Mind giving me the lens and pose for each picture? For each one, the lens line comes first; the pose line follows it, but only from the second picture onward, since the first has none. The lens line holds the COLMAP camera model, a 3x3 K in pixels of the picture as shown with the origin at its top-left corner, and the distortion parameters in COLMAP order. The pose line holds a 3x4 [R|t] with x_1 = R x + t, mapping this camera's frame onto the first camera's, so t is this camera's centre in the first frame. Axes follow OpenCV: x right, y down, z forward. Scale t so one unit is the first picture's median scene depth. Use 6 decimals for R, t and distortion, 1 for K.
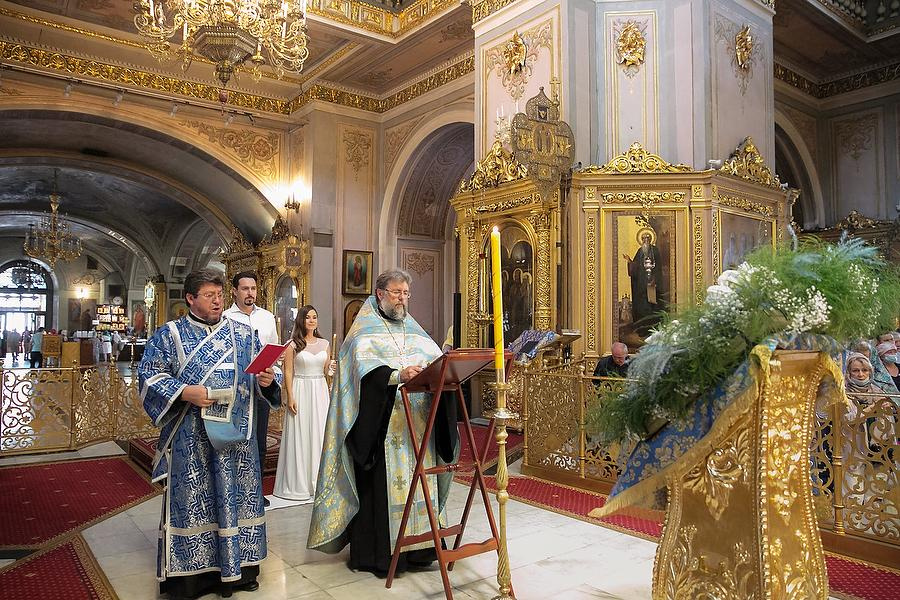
lens RADIAL K [[643.2, 0, 438.3], [0, 643.2, 299.9], [0, 0, 1]] dist [-0.106289, 0.084240]
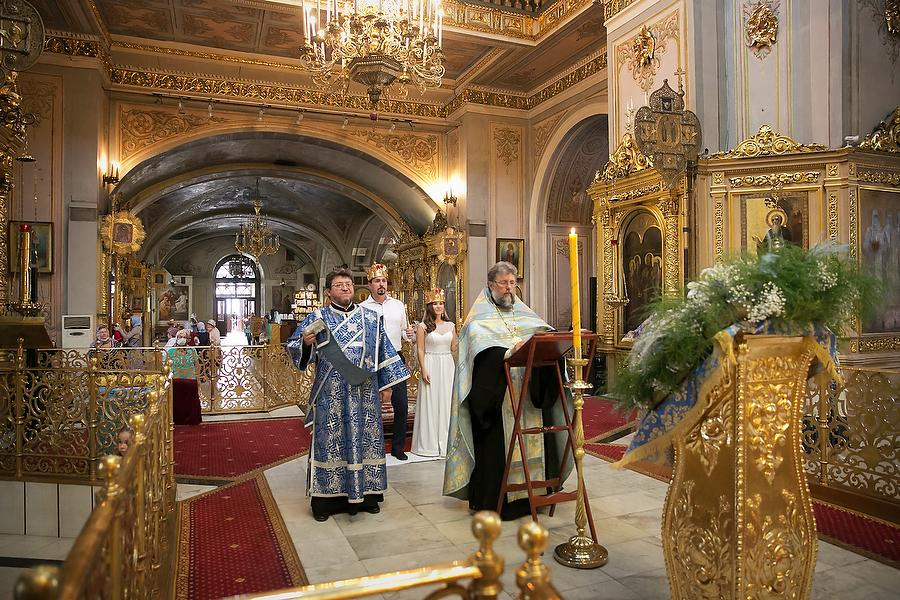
lens RADIAL K [[611.9, 0, 450.0], [0, 611.9, 300.0], [0, 0, 1]] dist [-0.115985, 0.102666]
pose [[0.967557, -0.011913, -0.252371, 0.059432], [0.019642, 0.999411, 0.028127, -0.006191], [0.251887, -0.032171, 0.967222, -0.050079]]
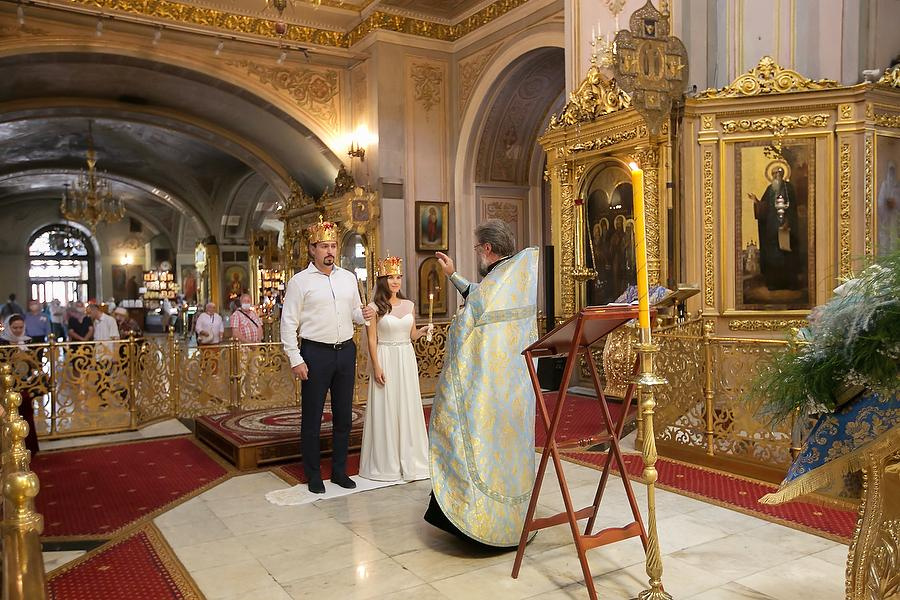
lens RADIAL K [[717.5, 0, 449.2], [0, 717.5, 298.0], [0, 0, 1]] dist [-0.013159, 0.075288]
pose [[0.995397, -0.022810, -0.093085, -0.018690], [0.028171, 0.997994, 0.056688, 0.001642], [0.091605, -0.059049, 0.994043, 0.009171]]
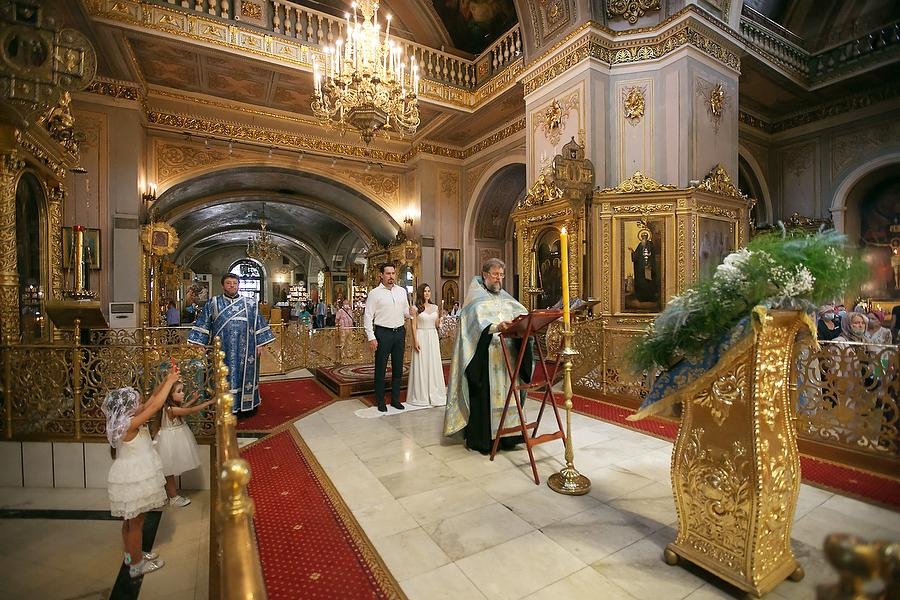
lens RADIAL K [[407.5, 0, 450.0], [0, 407.5, 300.0], [0, 0, 1]] dist [-0.057687, 0.028564]
pose [[0.993068, -0.008903, -0.117200, -0.015950], [0.014591, 0.998752, 0.047766, 0.001125], [0.116628, -0.049145, 0.991959, 0.004387]]
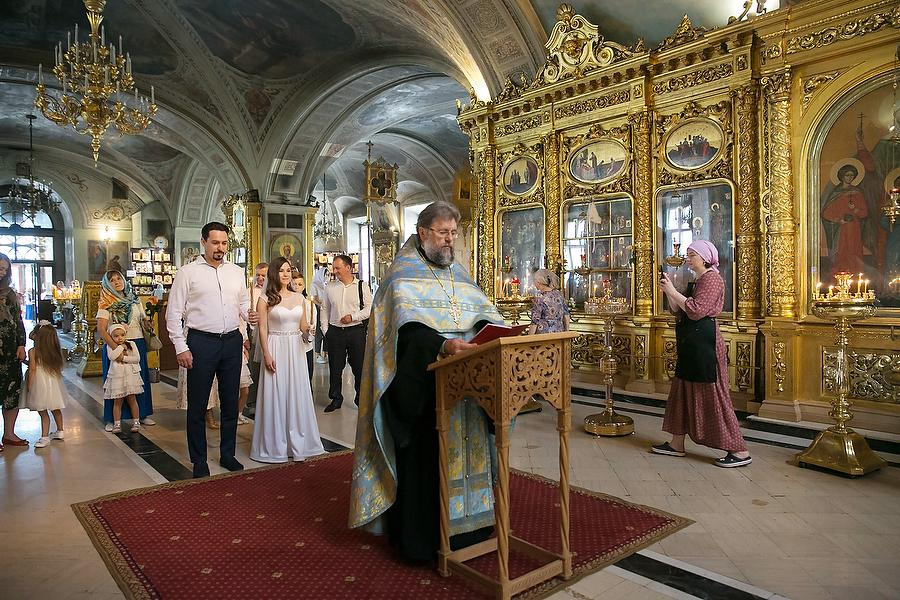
lens RADIAL K [[611.9, 0, 450.0], [0, 611.9, 300.0], [0, 0, 1]] dist [-0.115985, 0.102666]
pose [[0.998311, -0.016250, 0.055775, -0.797558], [0.012673, 0.997876, 0.063890, 0.093568], [-0.056695, -0.063075, 0.996397, 1.109526]]
